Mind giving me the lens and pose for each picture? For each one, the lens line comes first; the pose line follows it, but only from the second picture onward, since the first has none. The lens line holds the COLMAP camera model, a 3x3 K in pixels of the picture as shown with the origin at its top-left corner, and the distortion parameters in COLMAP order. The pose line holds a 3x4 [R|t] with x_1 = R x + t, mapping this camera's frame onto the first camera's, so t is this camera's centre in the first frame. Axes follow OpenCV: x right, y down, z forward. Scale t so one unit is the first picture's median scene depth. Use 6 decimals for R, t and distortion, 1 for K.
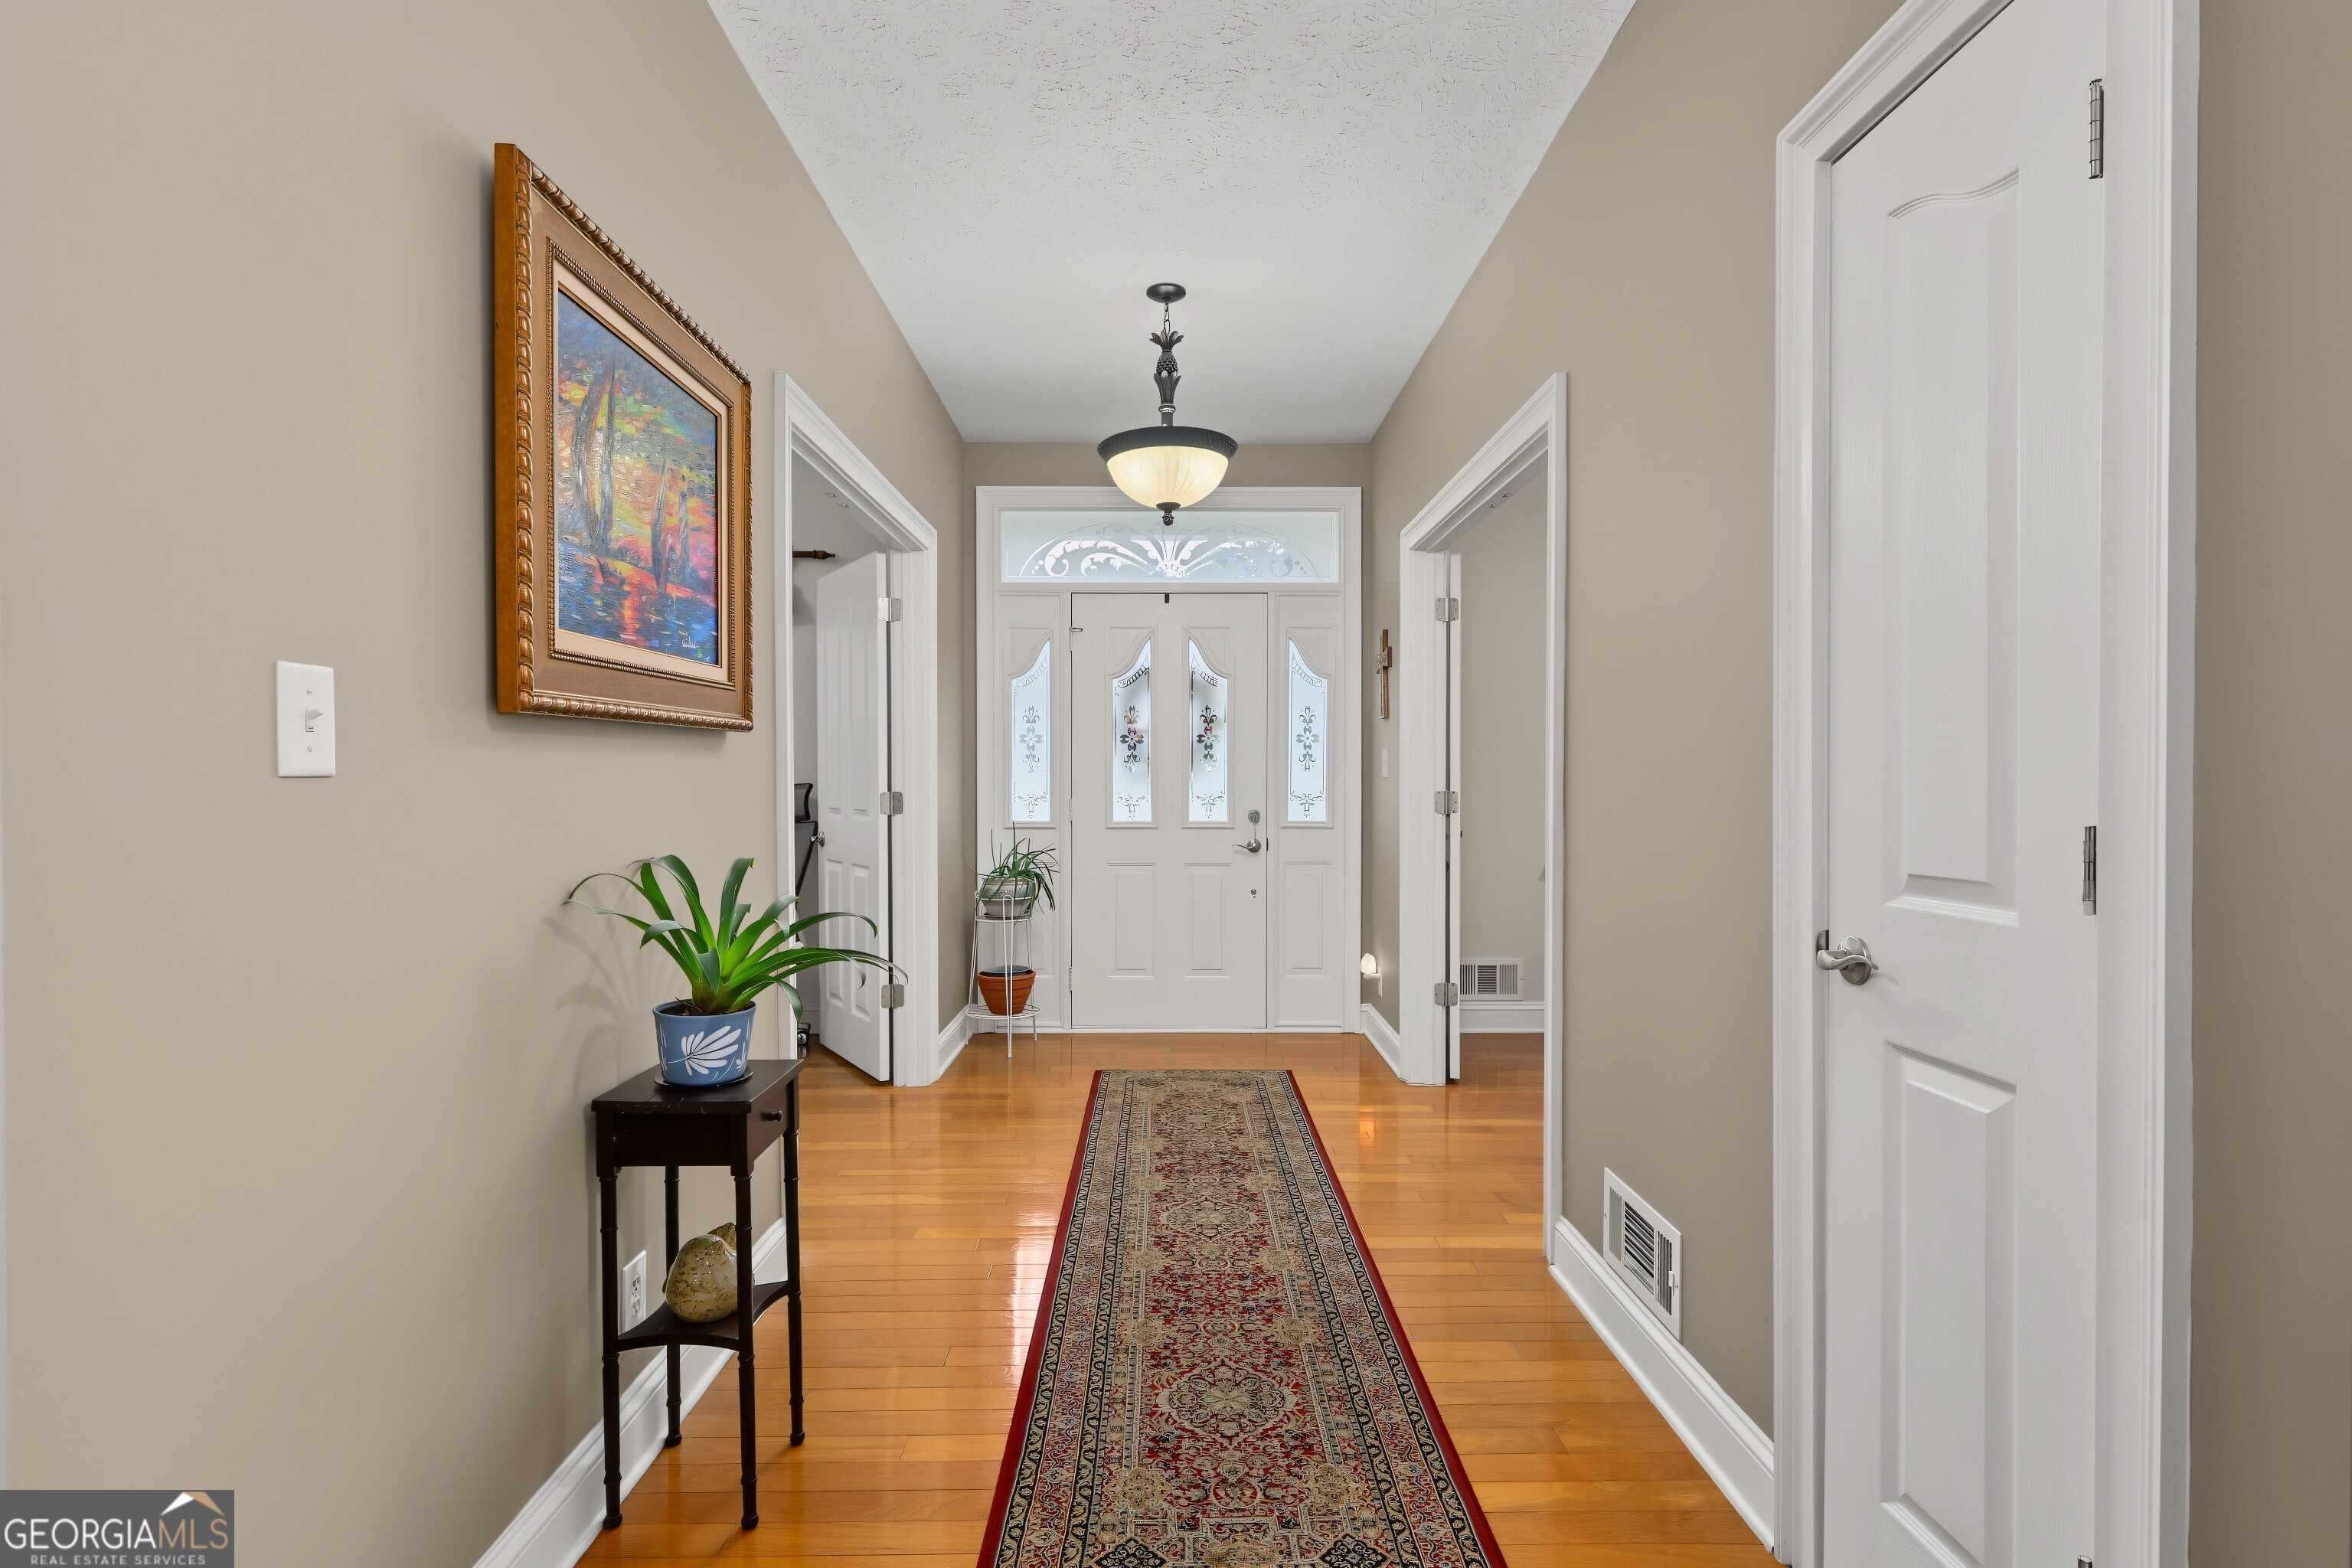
lens RADIAL K [[1114.1, 0, 1172.4], [0, 1114.1, 786.4], [0, 0, 1]] dist [0.000785, 0.000047]
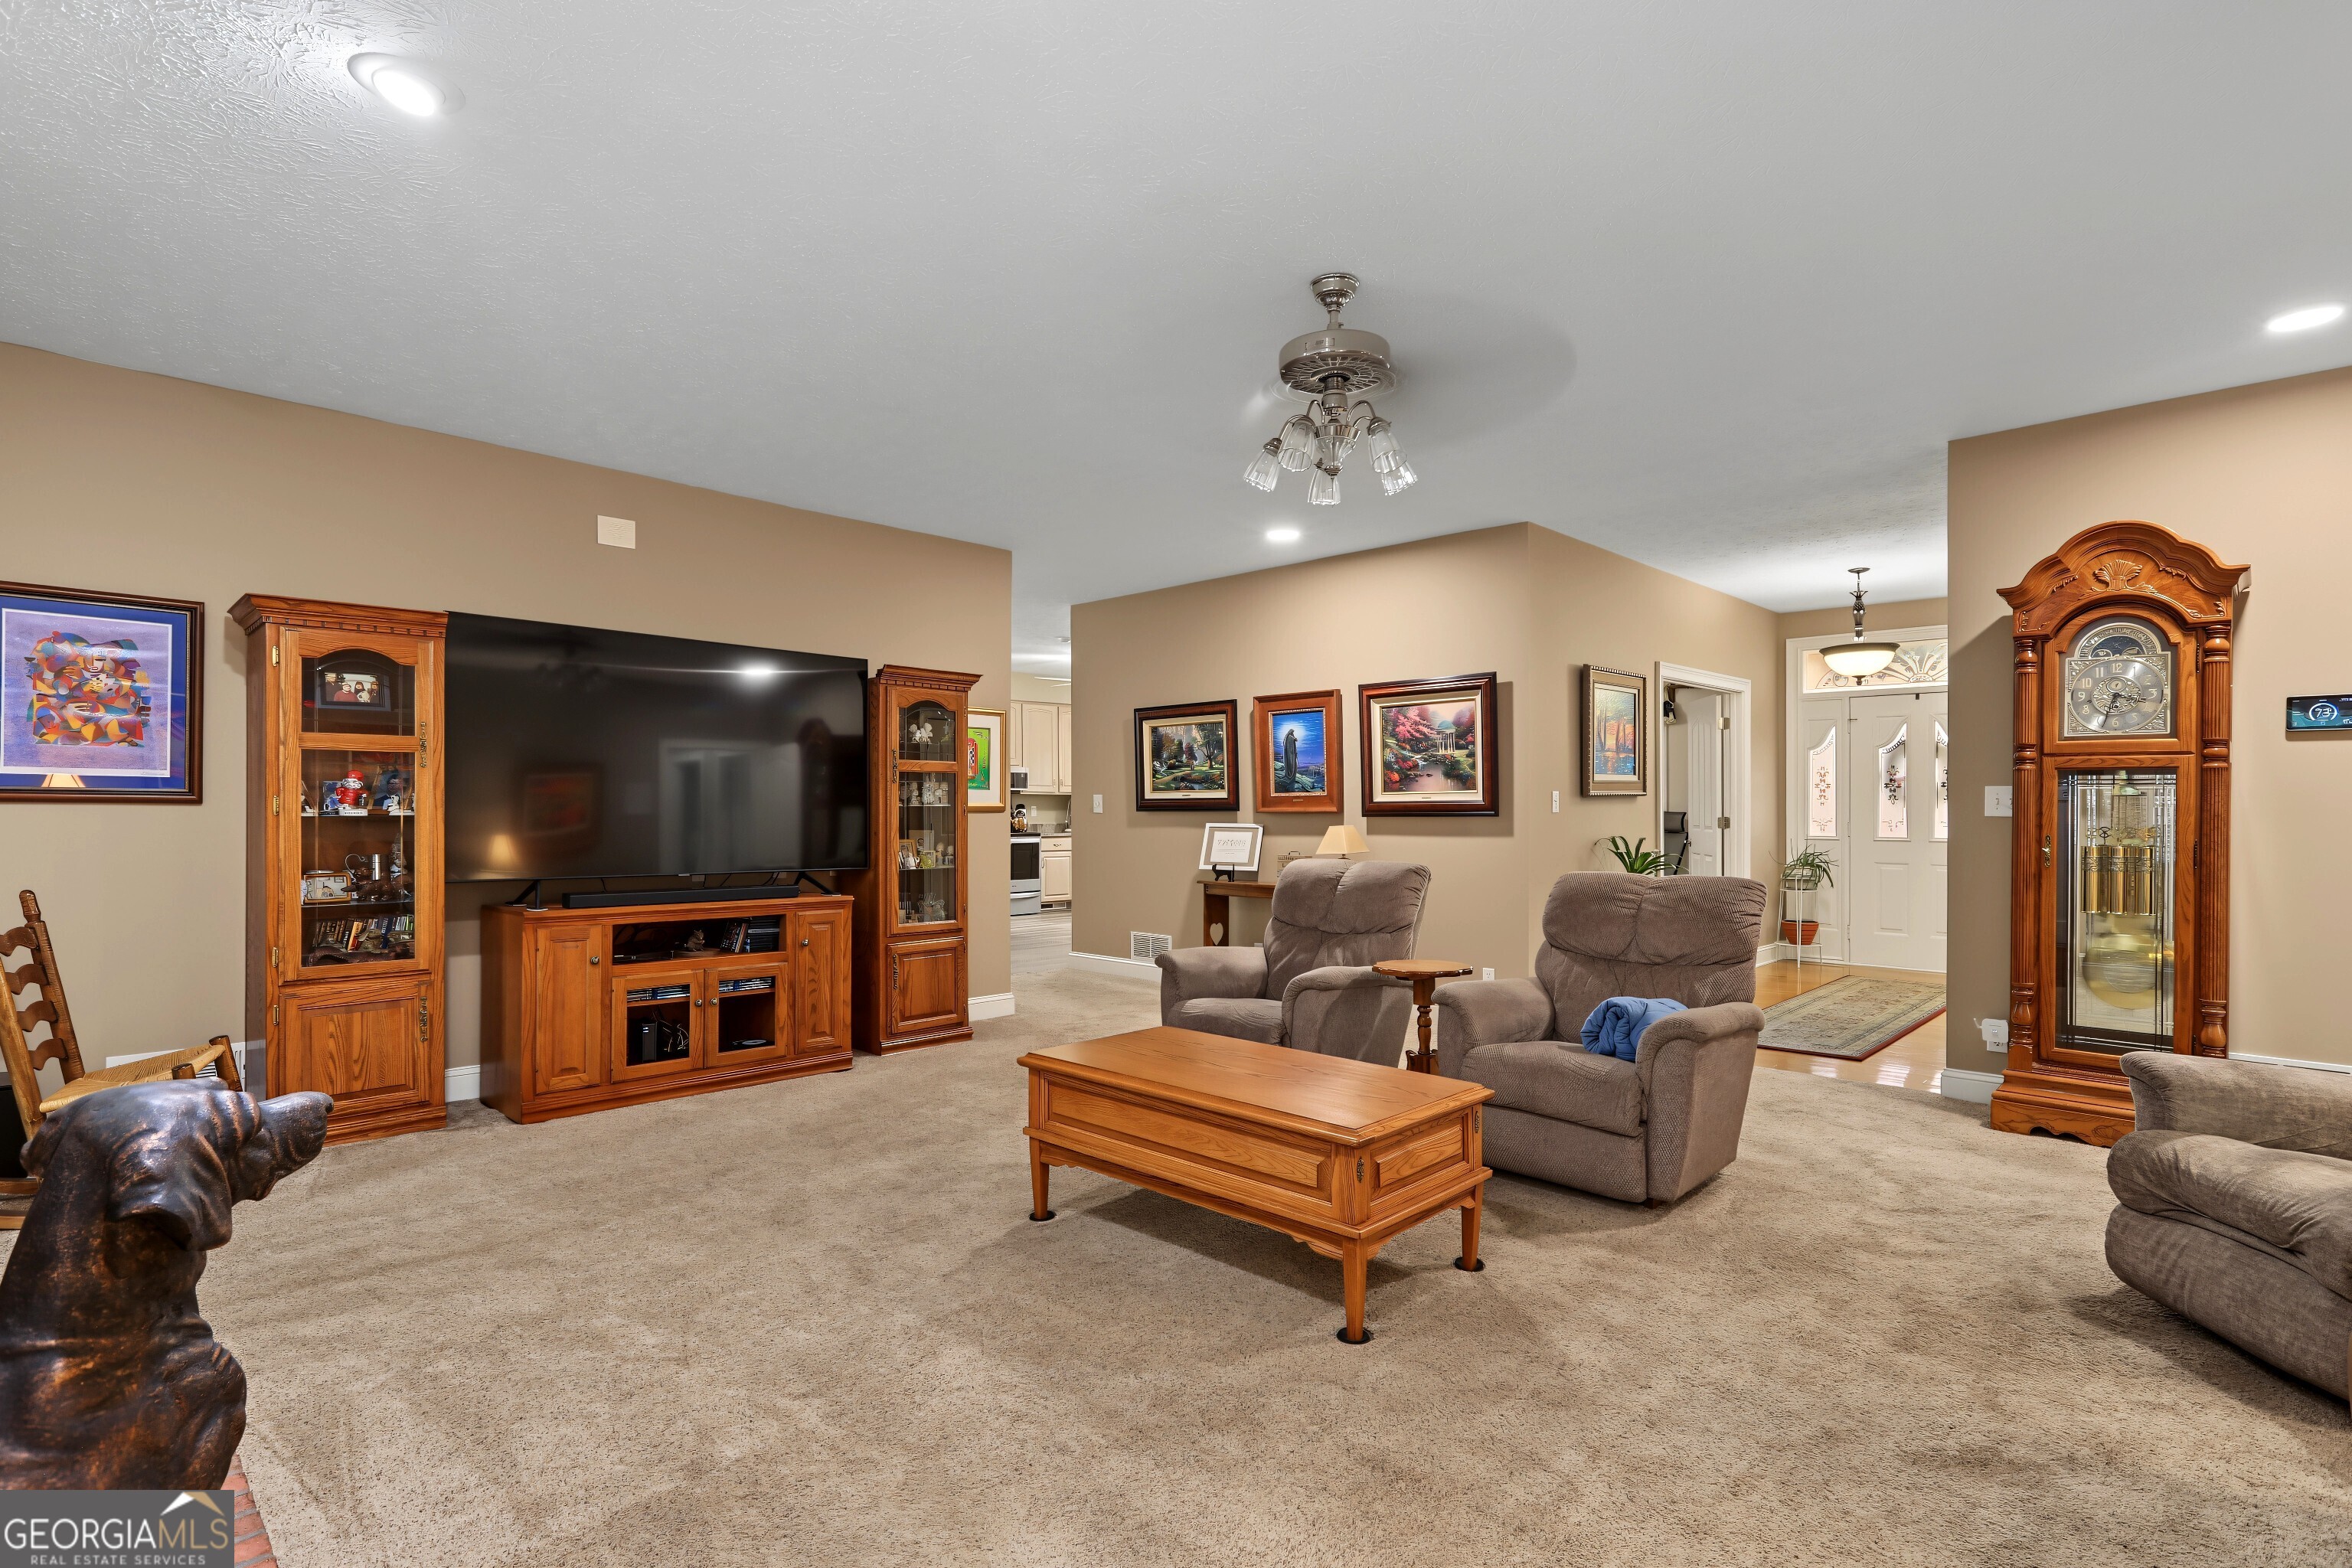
lens RADIAL K [[1114.1, 0, 1172.1], [0, 1114.1, 798.5], [0, 0, 1]] dist [0.000785, 0.000047]
pose [[0.711742, -0.004506, -0.702427, 0.379311], [-0.003483, 0.999944, -0.009944, -0.003995], [0.702432, 0.009524, 0.711687, -0.939202]]
